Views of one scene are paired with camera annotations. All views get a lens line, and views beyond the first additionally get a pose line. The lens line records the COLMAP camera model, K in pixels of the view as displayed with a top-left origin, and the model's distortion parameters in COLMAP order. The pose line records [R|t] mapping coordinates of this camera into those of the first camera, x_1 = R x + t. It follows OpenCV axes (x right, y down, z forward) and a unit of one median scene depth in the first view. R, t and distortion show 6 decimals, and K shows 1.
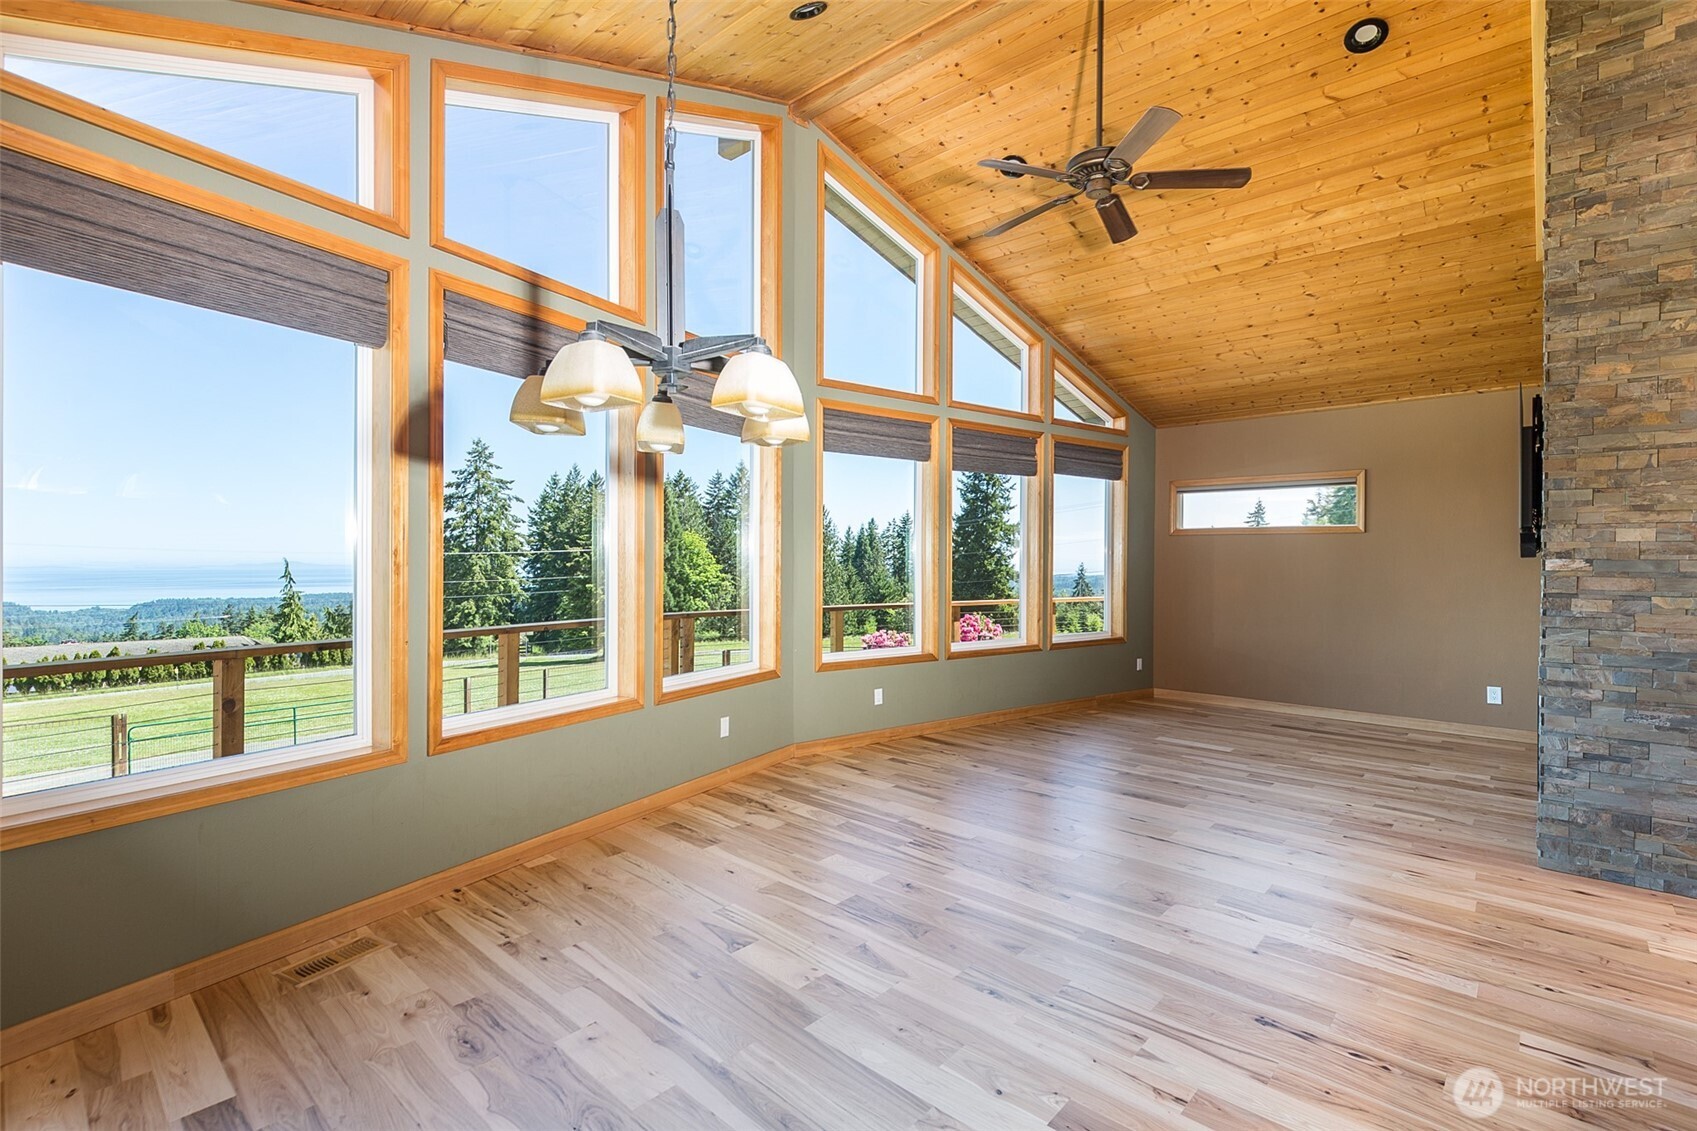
lens RADIAL K [[784.1, 0, 858.1], [0, 784.1, 562.8], [0, 0, 1]] dist [-0.001684, -0.000675]
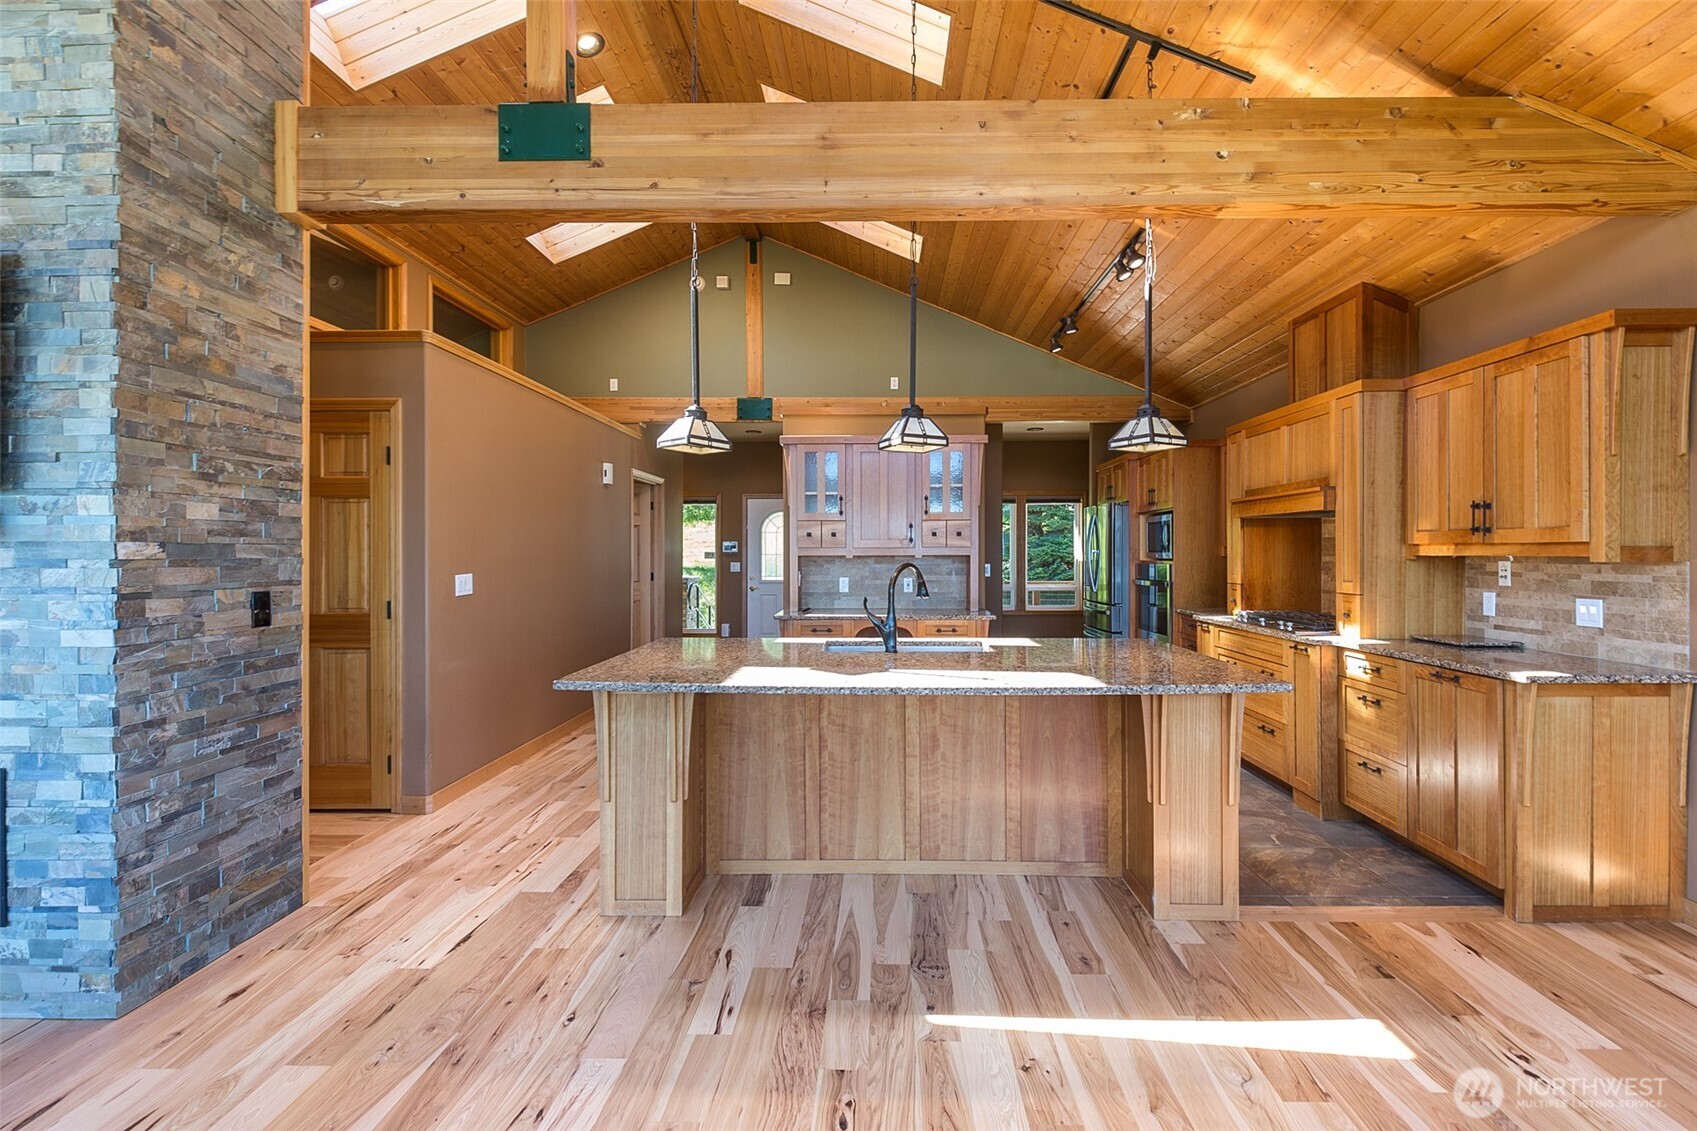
lens RADIAL K [[786.6, 0, 869.7], [0, 786.6, 551.6], [0, 0, 1]] dist [0.000721, -0.001349]
pose [[-0.647628, -0.008330, 0.761911, -0.023352], [-0.004213, 0.999964, 0.007352, -0.003974], [-0.761945, 0.001552, -0.647640, 0.982794]]
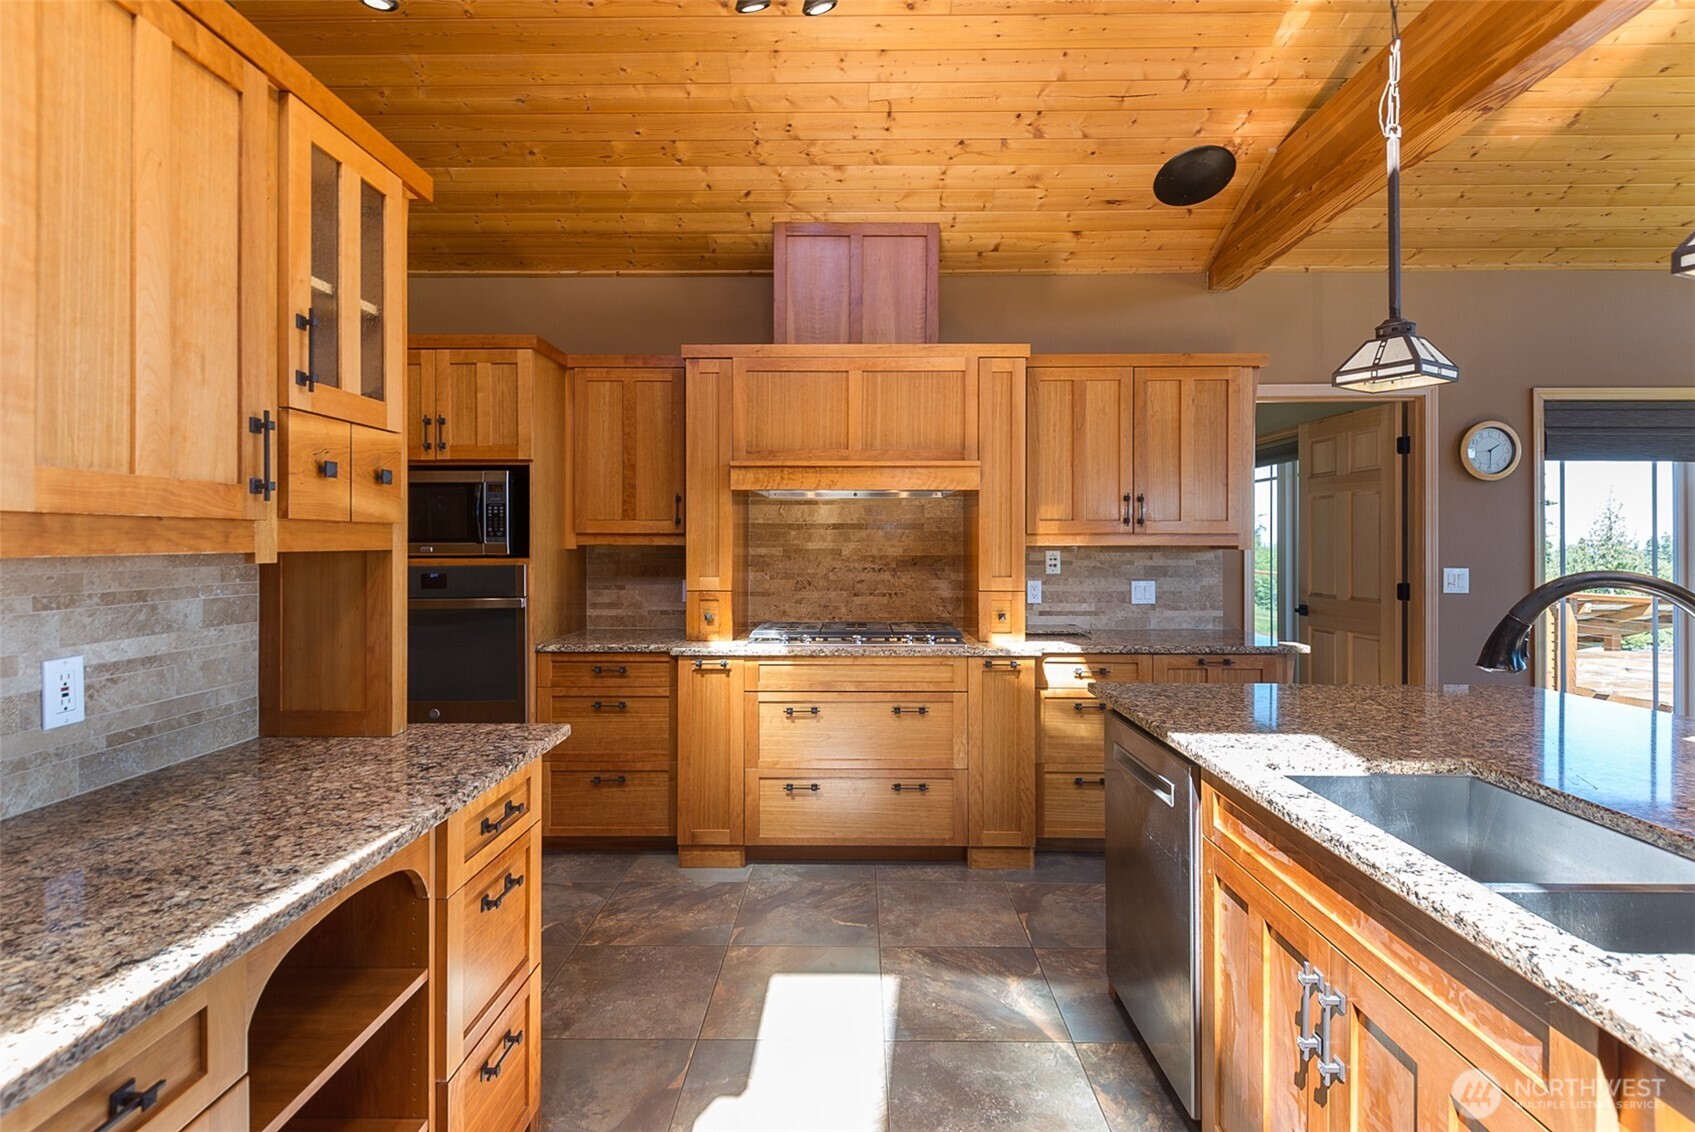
lens RADIAL K [[797.0, 0, 847.5], [0, 797.0, 541.5], [0, 0, 1]] dist [0.000110, -0.000826]
pose [[-0.764955, -0.010411, -0.644000, 1.238410], [-0.007379, 0.999945, -0.007400, 0.011059], [0.644042, -0.000908, -0.764990, 0.306276]]
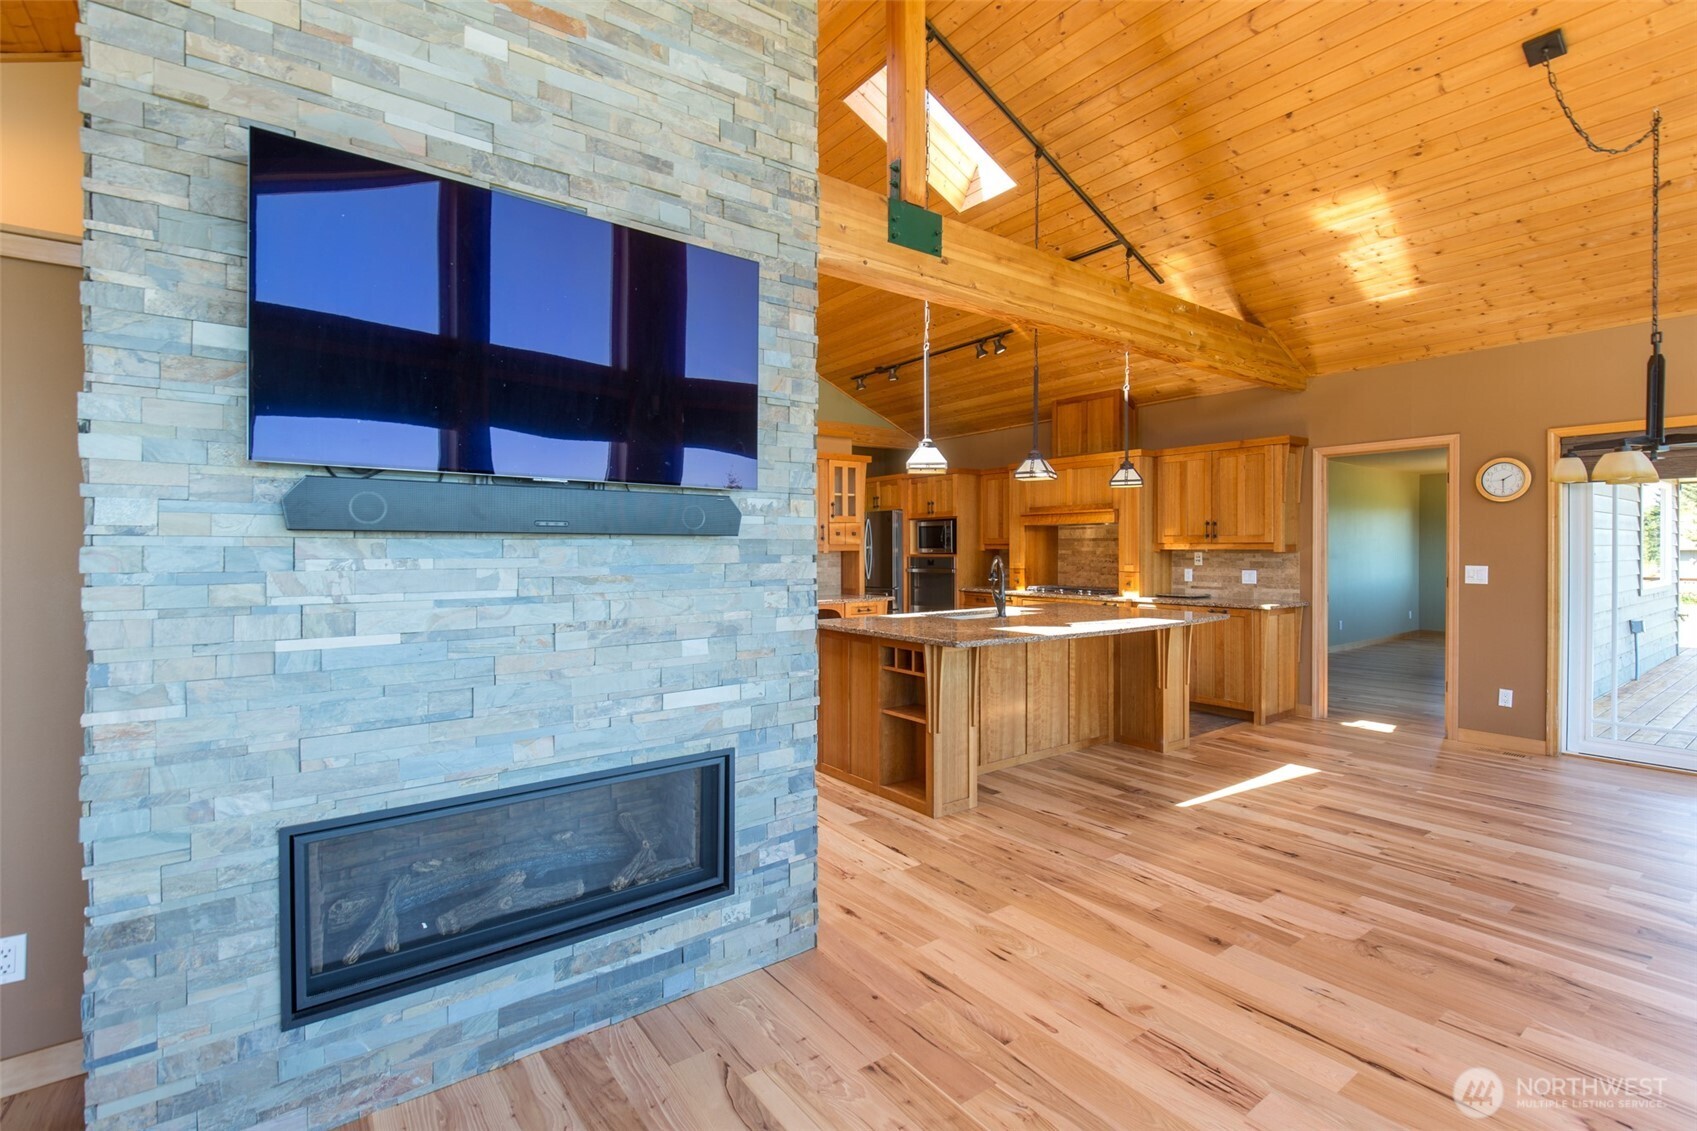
lens RADIAL K [[778.7, 0, 860.4], [0, 778.7, 550.8], [0, 0, 1]] dist [0.023239, -0.000287]
pose [[-0.980417, -0.007554, 0.196787, 0.709321], [-0.006203, 0.999953, 0.007485, 0.000097], [-0.196835, 0.006118, -0.980418, 1.801201]]
